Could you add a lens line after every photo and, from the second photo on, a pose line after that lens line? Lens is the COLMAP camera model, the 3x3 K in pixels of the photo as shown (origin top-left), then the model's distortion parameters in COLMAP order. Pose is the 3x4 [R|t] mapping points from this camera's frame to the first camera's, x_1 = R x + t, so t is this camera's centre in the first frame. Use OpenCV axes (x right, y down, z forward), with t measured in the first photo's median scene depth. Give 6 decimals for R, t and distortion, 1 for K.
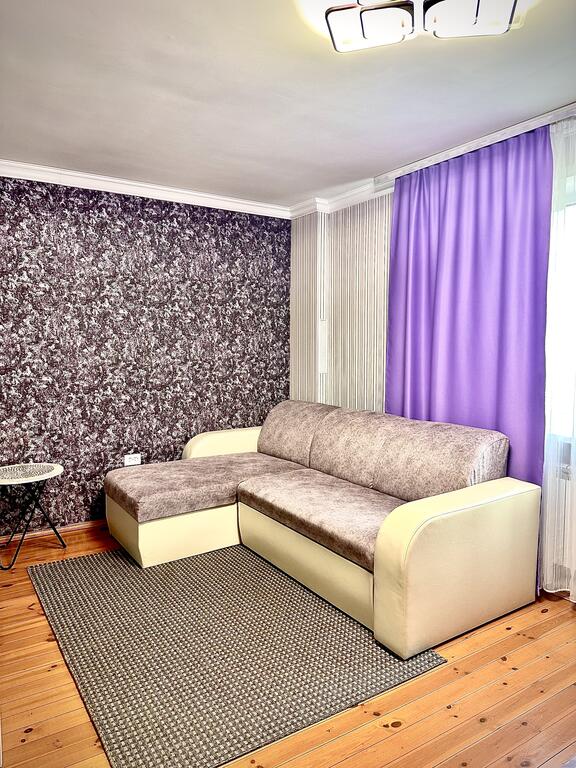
lens RADIAL K [[540.4, 0, 288.0], [0, 540.4, 384.0], [0, 0, 1]] dist [0.089574, -0.127847]
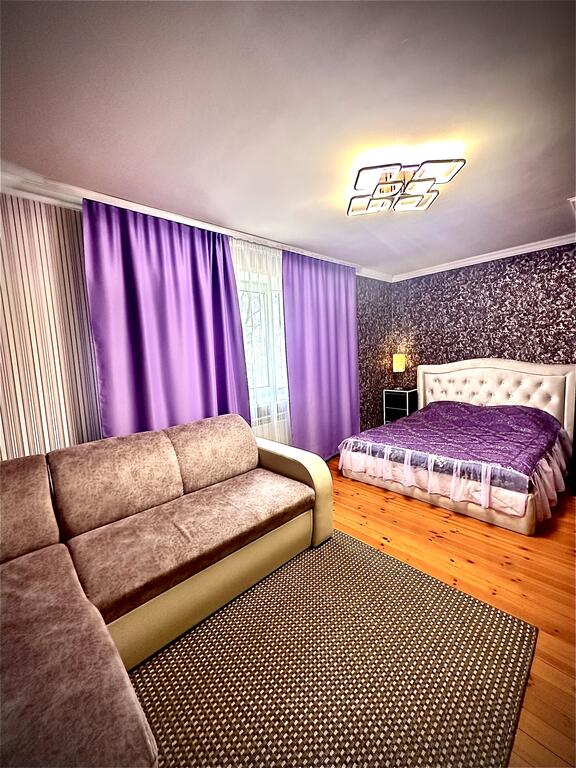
lens RADIAL K [[304.2, 0, 288.0], [0, 304.2, 384.0], [0, 0, 1]] dist [0.000575, -0.000014]
pose [[-0.183718, -0.094599, 0.978416, -0.509103], [0.127277, 0.984690, 0.119104, -0.083500], [-0.974704, 0.146411, -0.168865, 0.934682]]
